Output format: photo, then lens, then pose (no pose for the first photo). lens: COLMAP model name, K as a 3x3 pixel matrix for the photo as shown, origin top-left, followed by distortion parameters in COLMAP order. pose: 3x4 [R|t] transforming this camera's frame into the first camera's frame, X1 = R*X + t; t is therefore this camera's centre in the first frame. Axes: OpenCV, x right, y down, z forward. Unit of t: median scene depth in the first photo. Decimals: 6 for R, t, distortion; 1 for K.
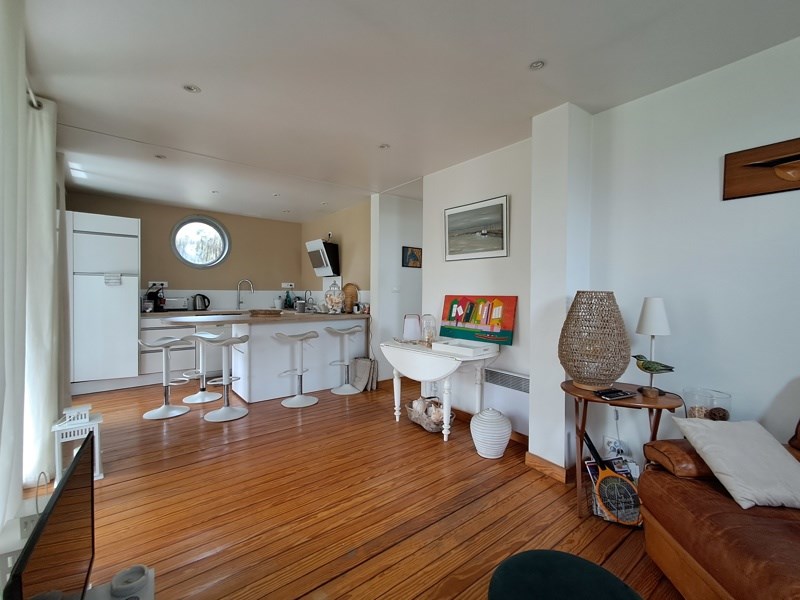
lens RADIAL K [[359.1, 0, 404.4], [0, 359.1, 298.3], [0, 0, 1]] dist [0.003157, 0.000446]
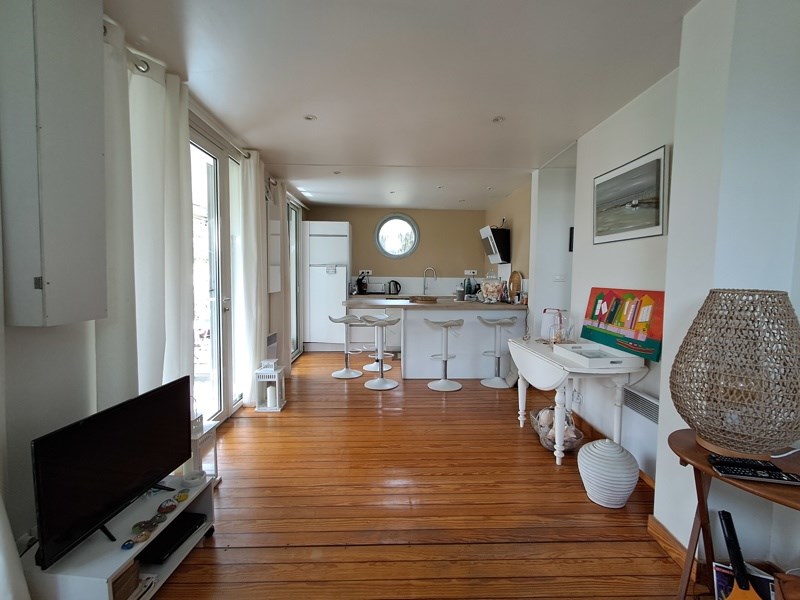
lens RADIAL K [[359.1, 0, 404.4], [0, 359.1, 298.3], [0, 0, 1]] dist [0.003157, 0.000446]
pose [[0.797728, 0.040995, -0.601623, 0.272087], [-0.015084, 0.998731, 0.048053, -0.016844], [0.602829, -0.029258, 0.797334, 0.119073]]
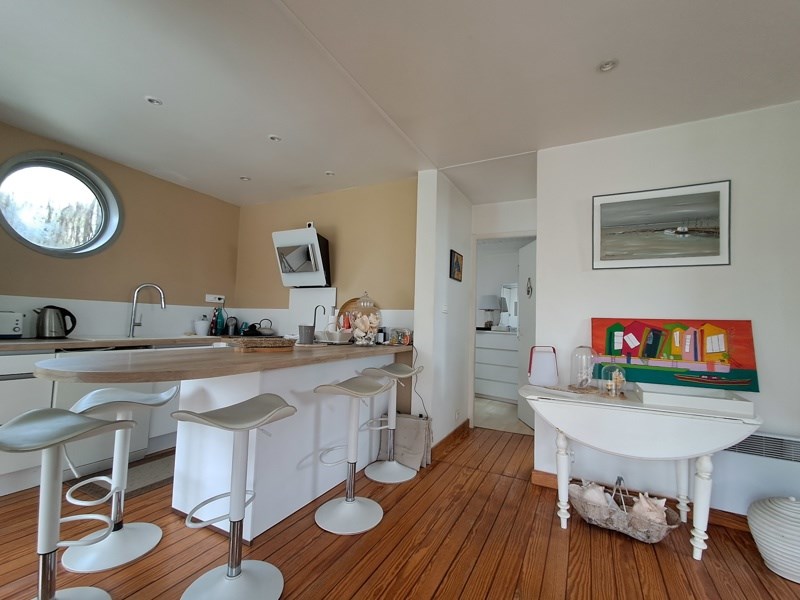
lens RADIAL K [[359.1, 0, 404.4], [0, 359.1, 298.3], [0, 0, 1]] dist [0.003157, 0.000446]
pose [[0.911715, 0.047938, 0.408017, -0.517101], [-0.016164, 0.996585, -0.080972, 0.016201], [-0.410505, 0.067228, 0.909377, 0.538681]]
